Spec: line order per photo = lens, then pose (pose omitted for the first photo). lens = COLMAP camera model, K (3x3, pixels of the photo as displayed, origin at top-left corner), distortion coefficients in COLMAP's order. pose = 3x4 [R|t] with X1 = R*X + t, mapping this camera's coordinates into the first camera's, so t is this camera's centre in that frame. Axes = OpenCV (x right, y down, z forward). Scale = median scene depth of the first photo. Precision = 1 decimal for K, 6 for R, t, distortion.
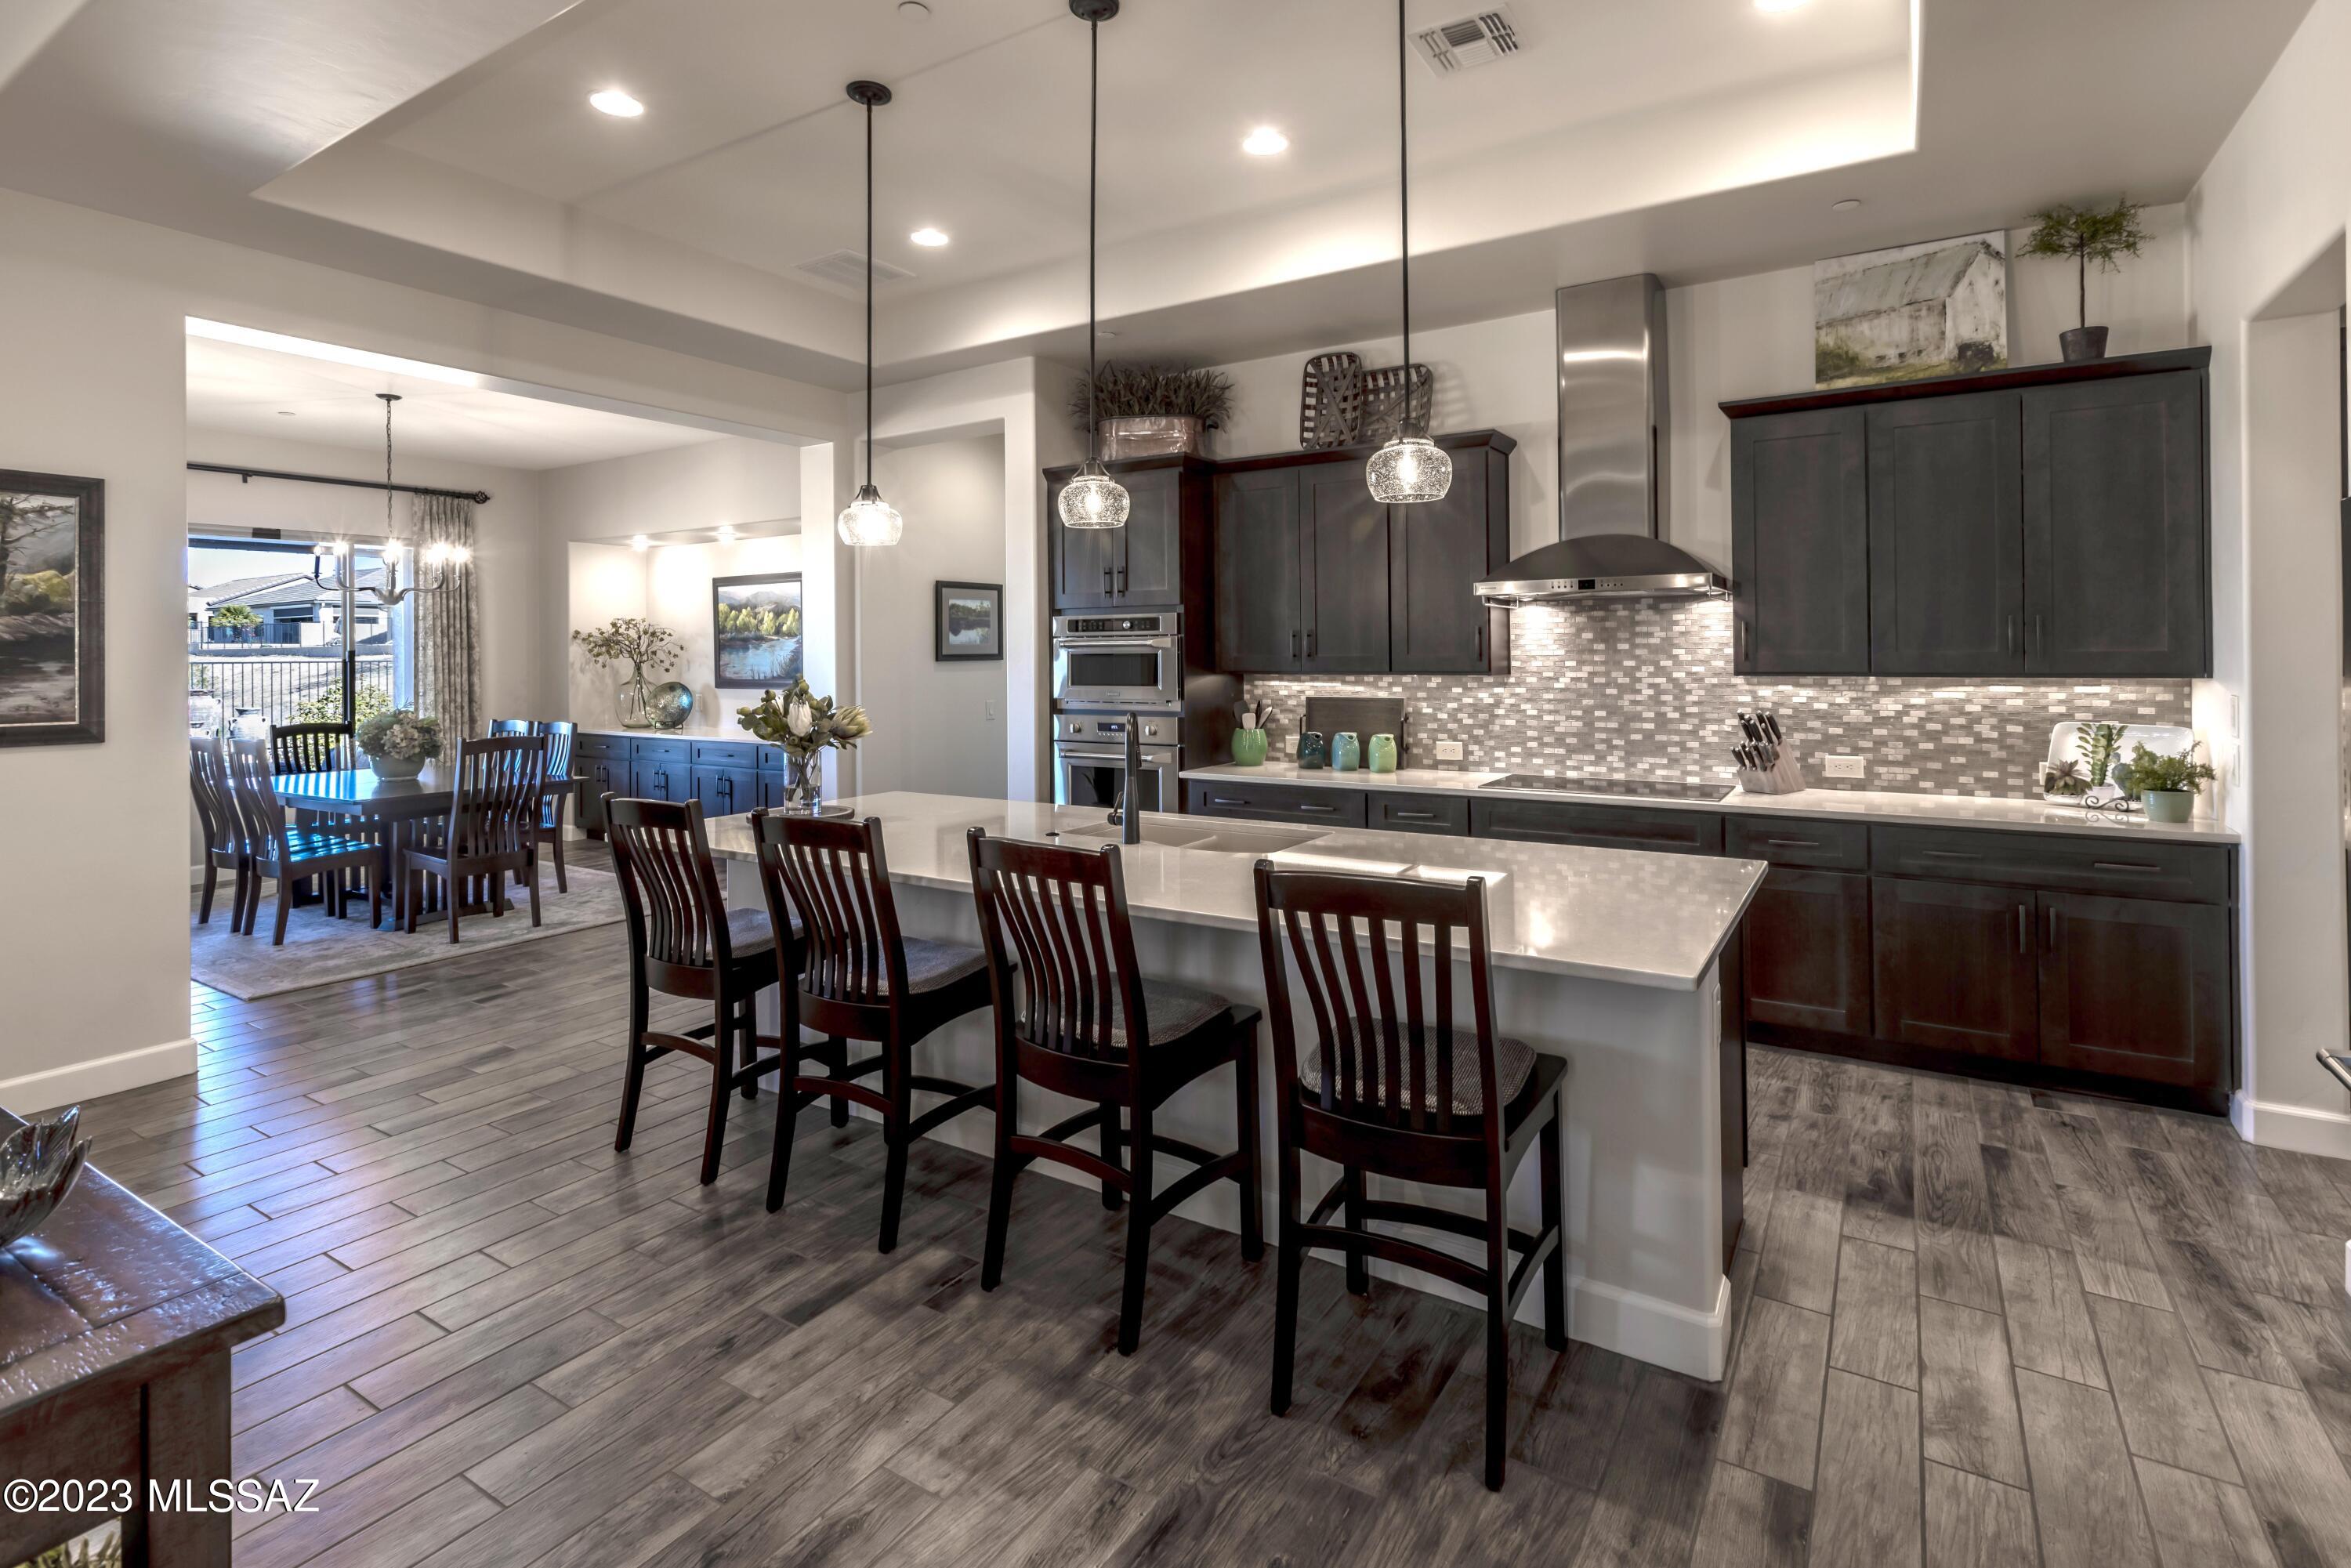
lens RADIAL K [[1094.6, 0, 1209.8], [0, 1094.6, 621.4], [0, 0, 1]] dist [-0.001476, 0.000574]
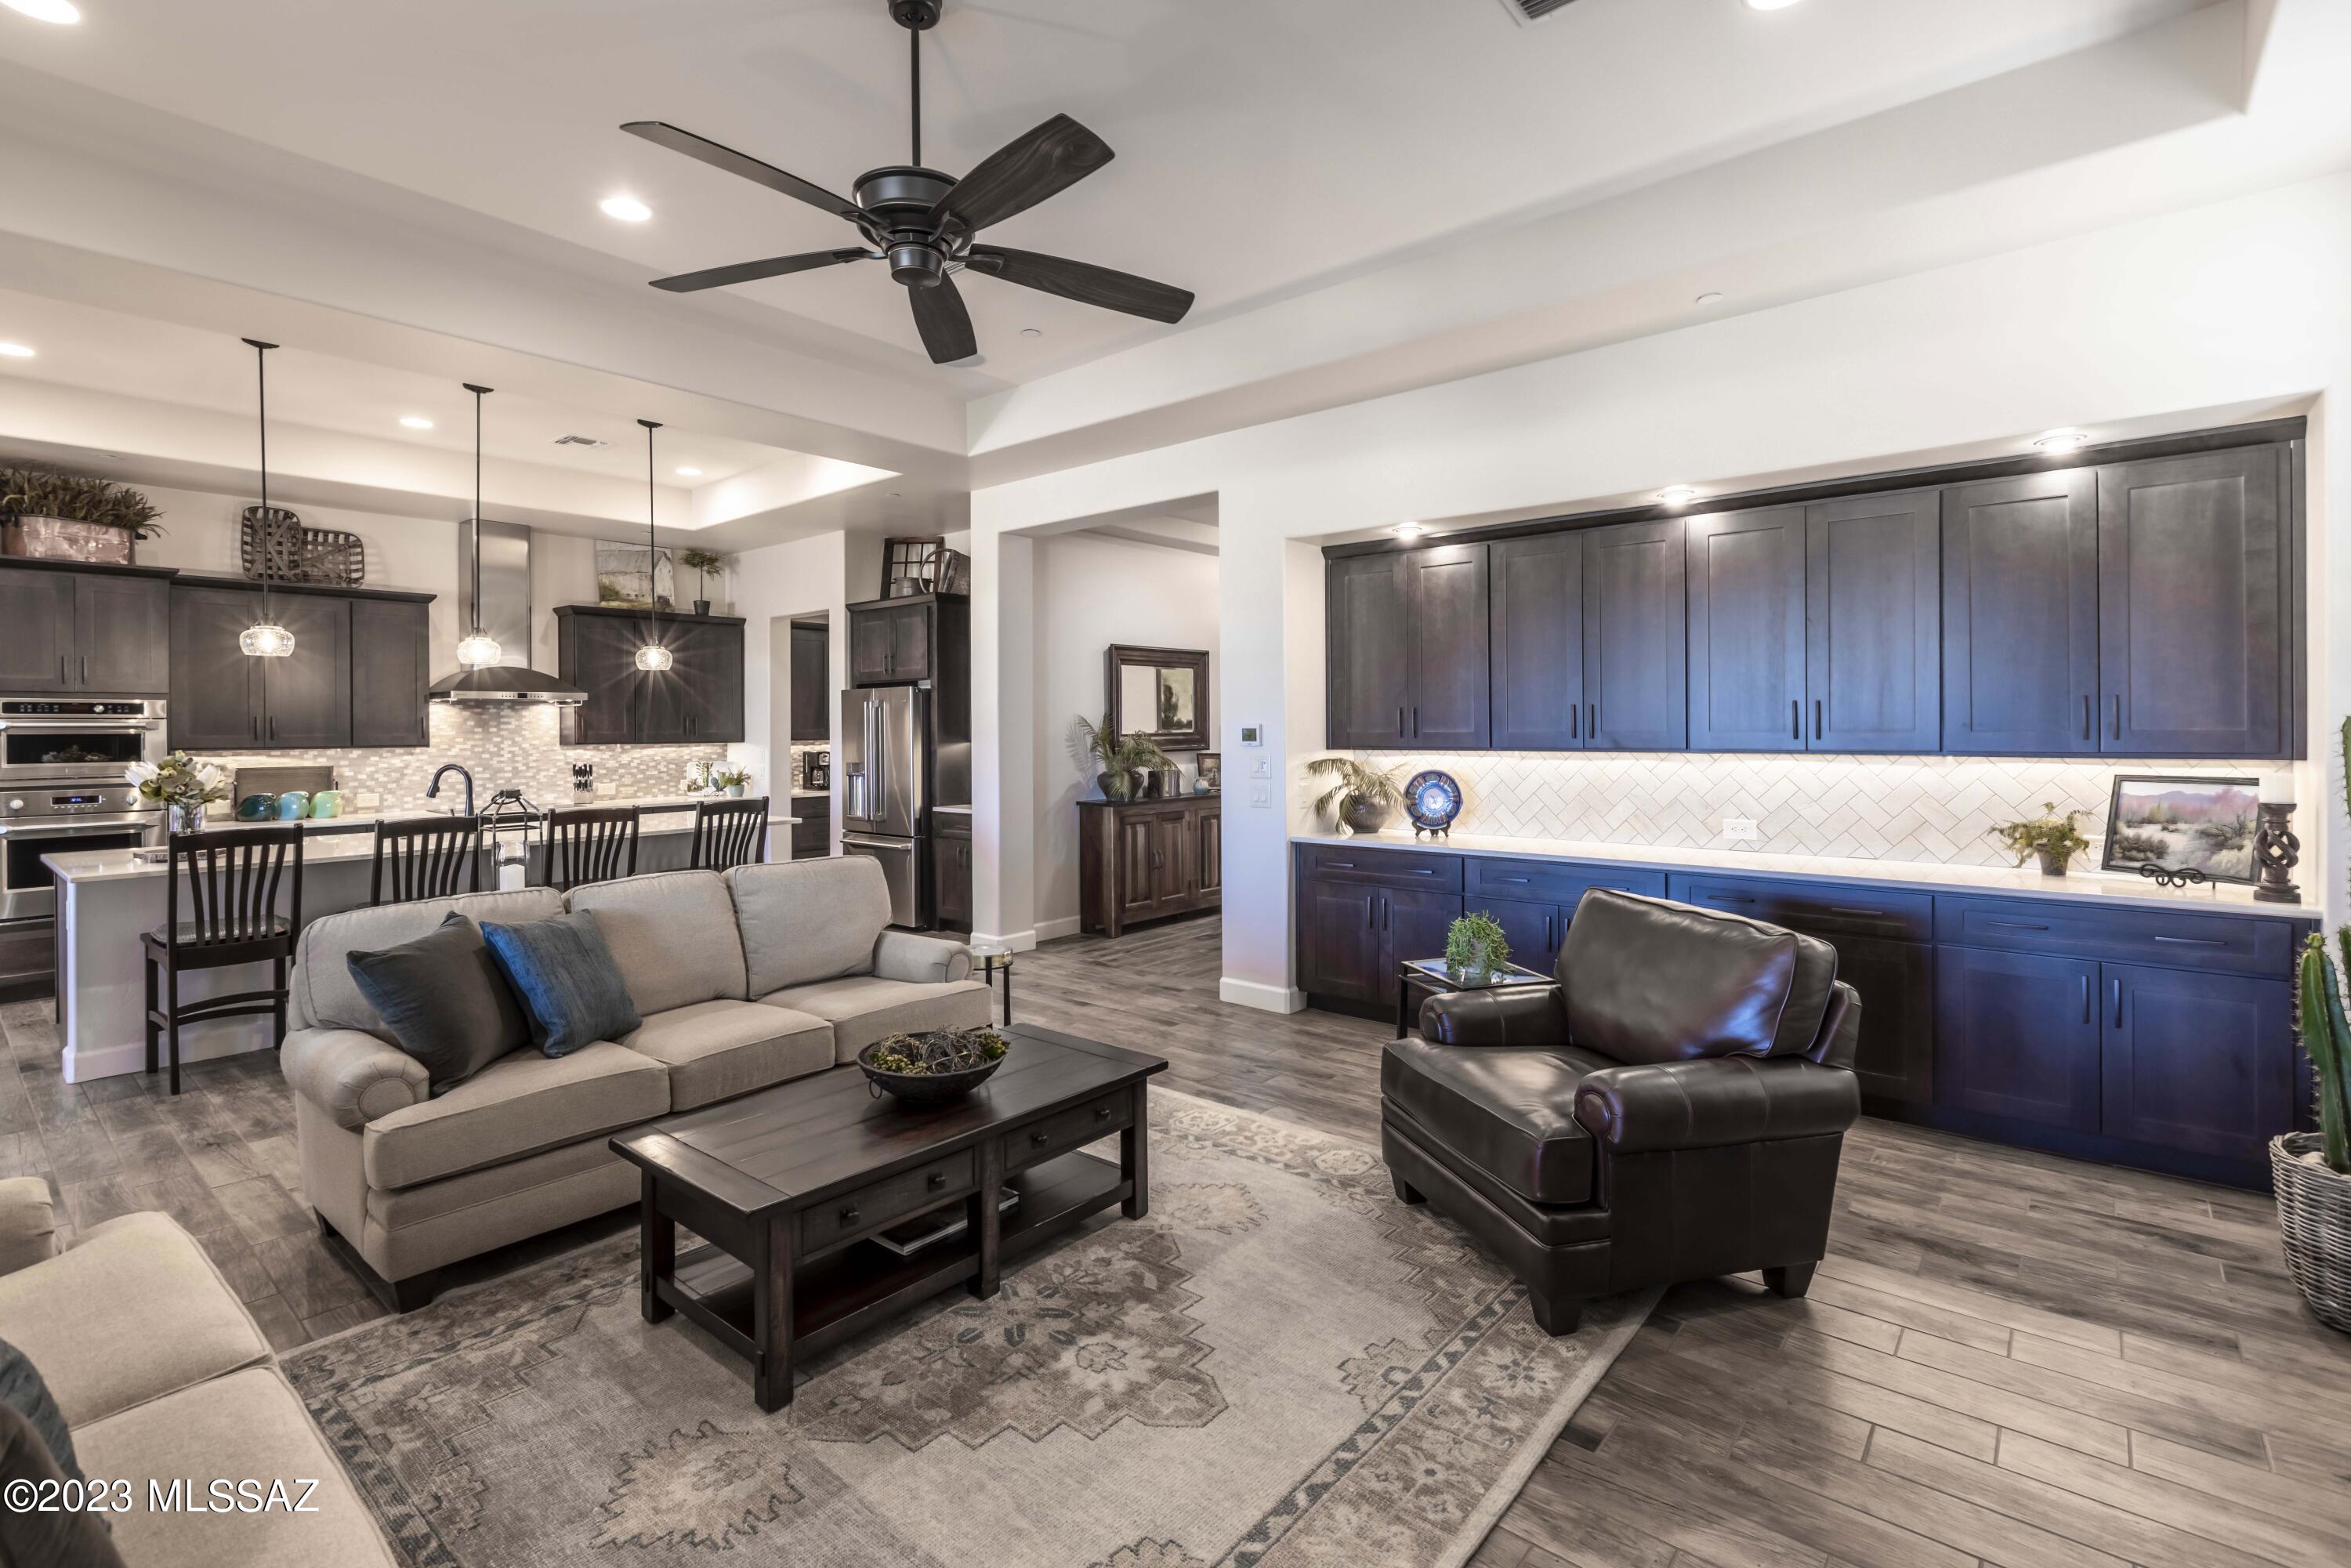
lens RADIAL K [[1094.6, 0, 1152.2], [0, 1094.6, 725.9], [0, 0, 1]] dist [-0.001476, 0.000574]
pose [[0.159256, 0.010347, 0.987183, -1.082008], [-0.021627, 0.999742, -0.006990, 0.005432], [-0.987000, -0.020237, 0.159439, -0.283323]]
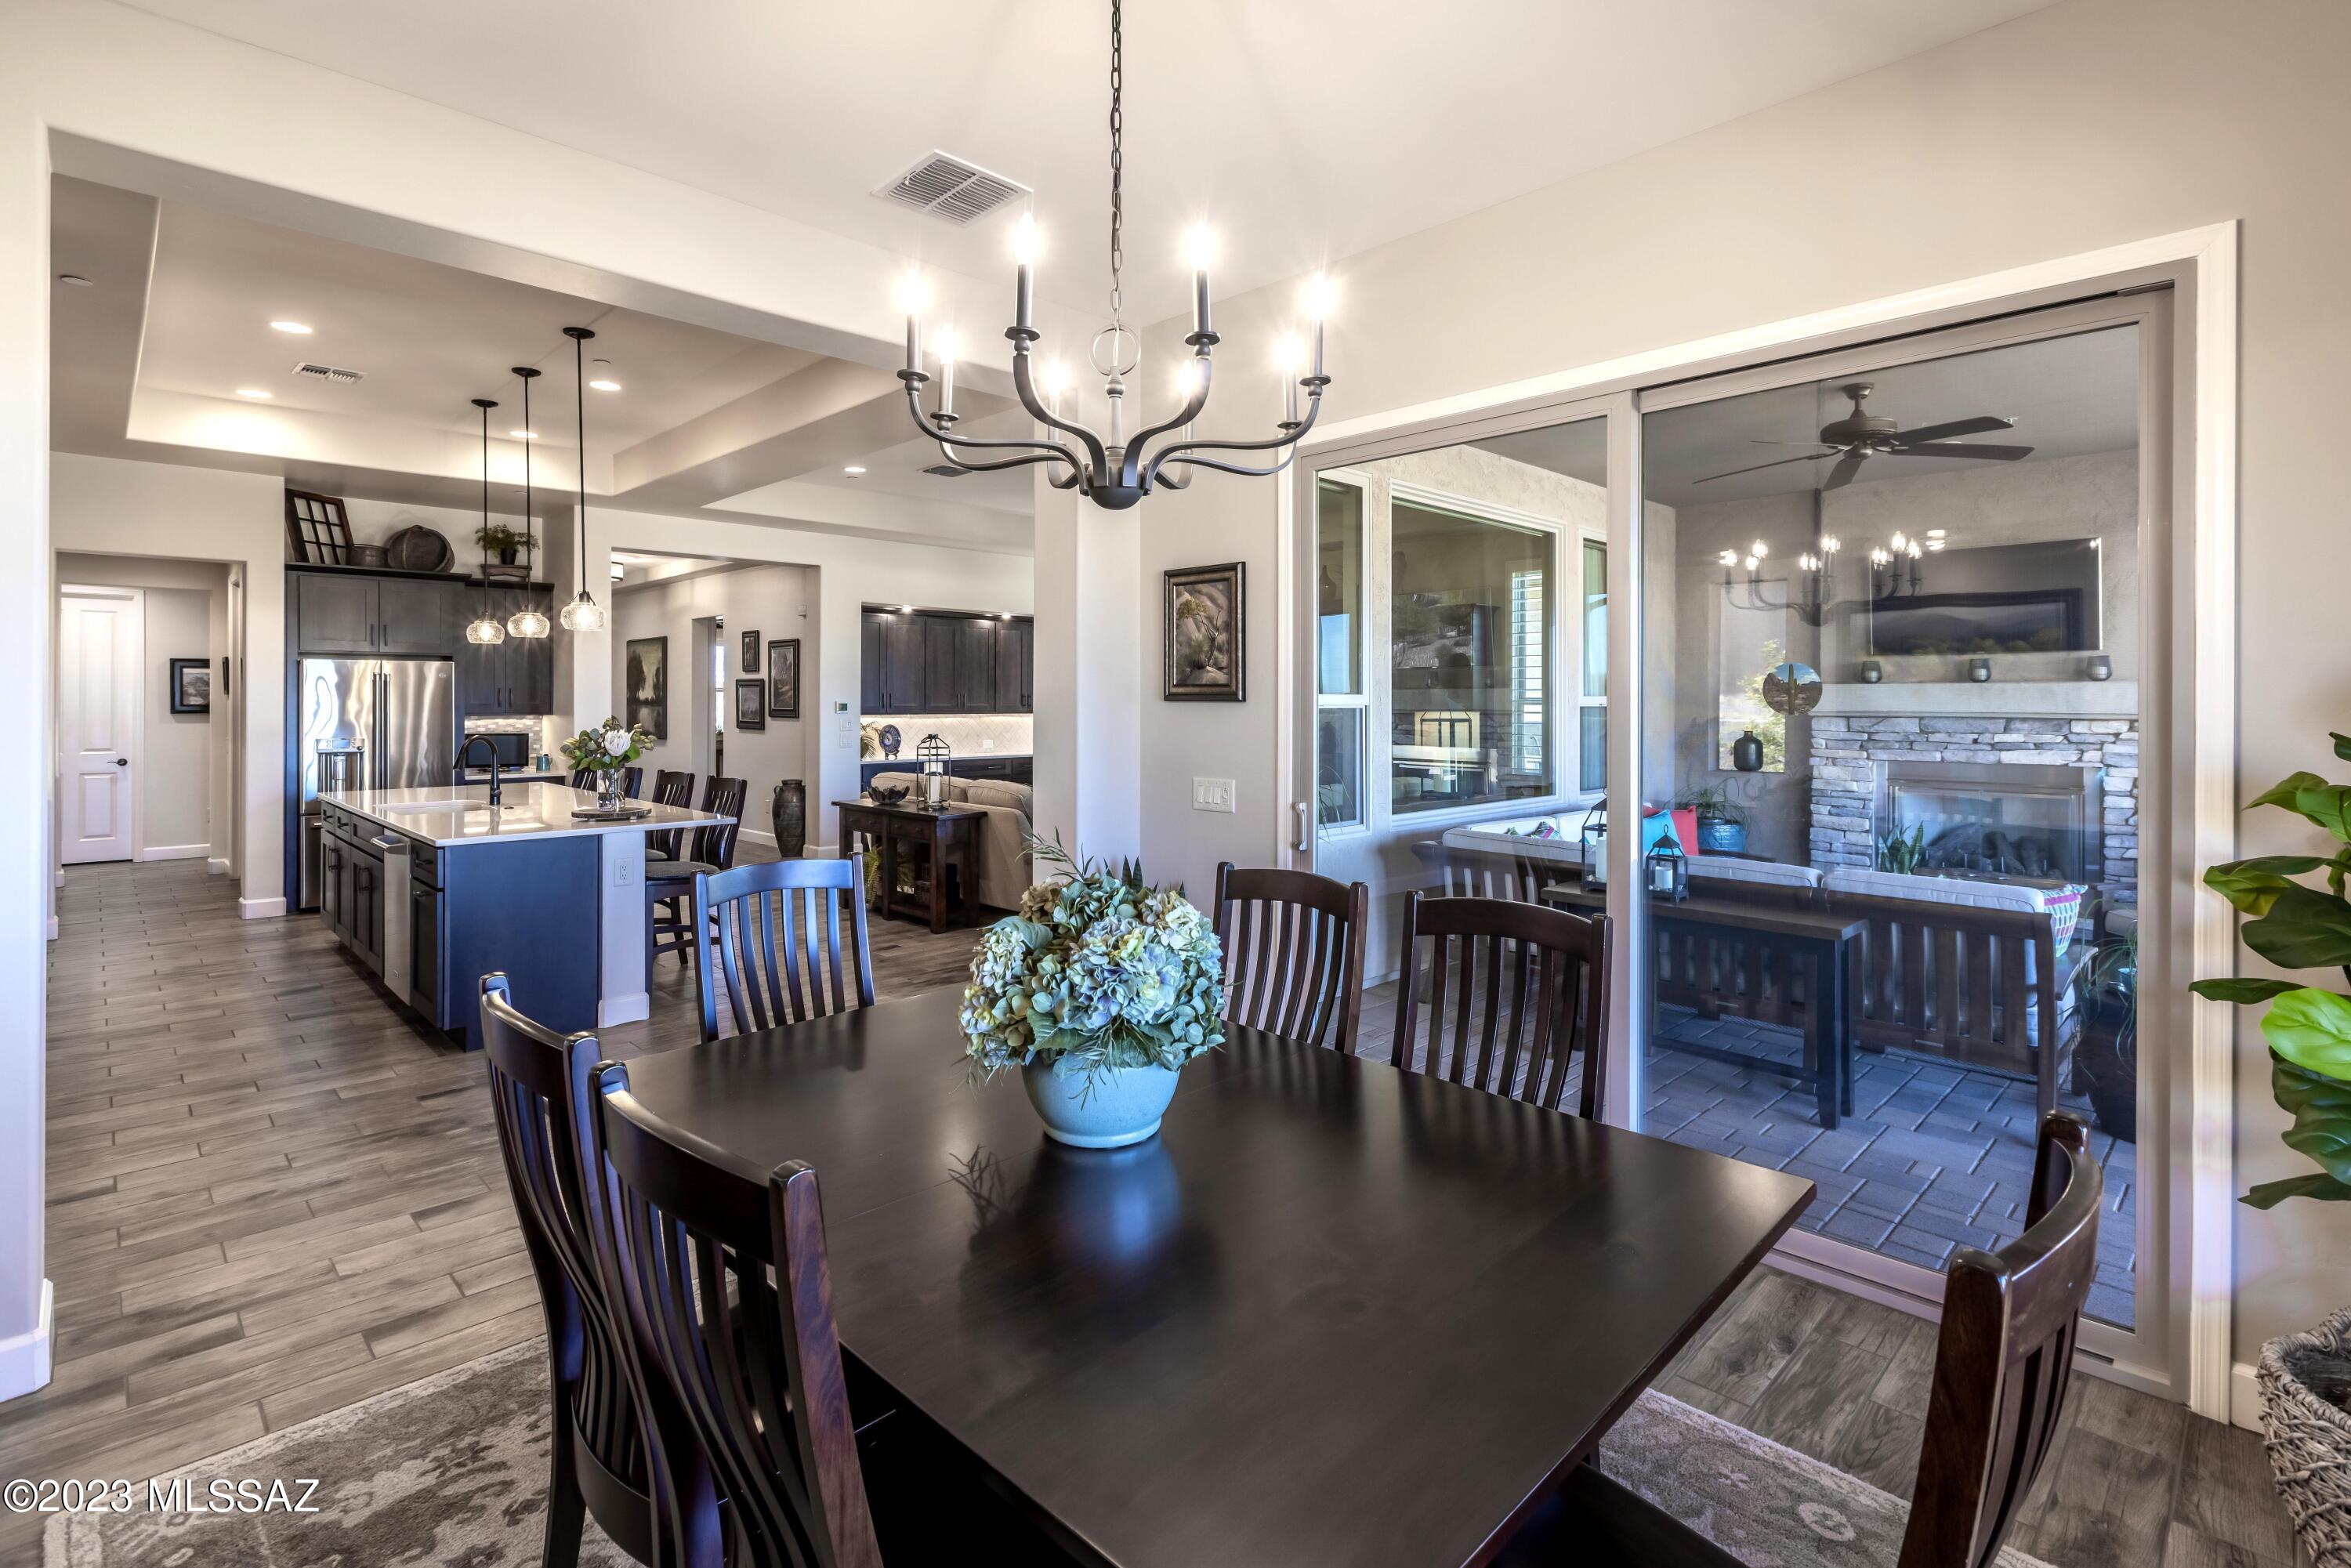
lens RADIAL K [[1094.6, 0, 1173.6], [0, 1094.6, 711.1], [0, 0, 1]] dist [-0.001476, 0.000574]
pose [[-0.969605, 0.008847, 0.244517, -1.047857], [0.003599, 0.999754, -0.021899, 0.058506], [-0.244650, -0.020353, -0.969398, 1.577424]]
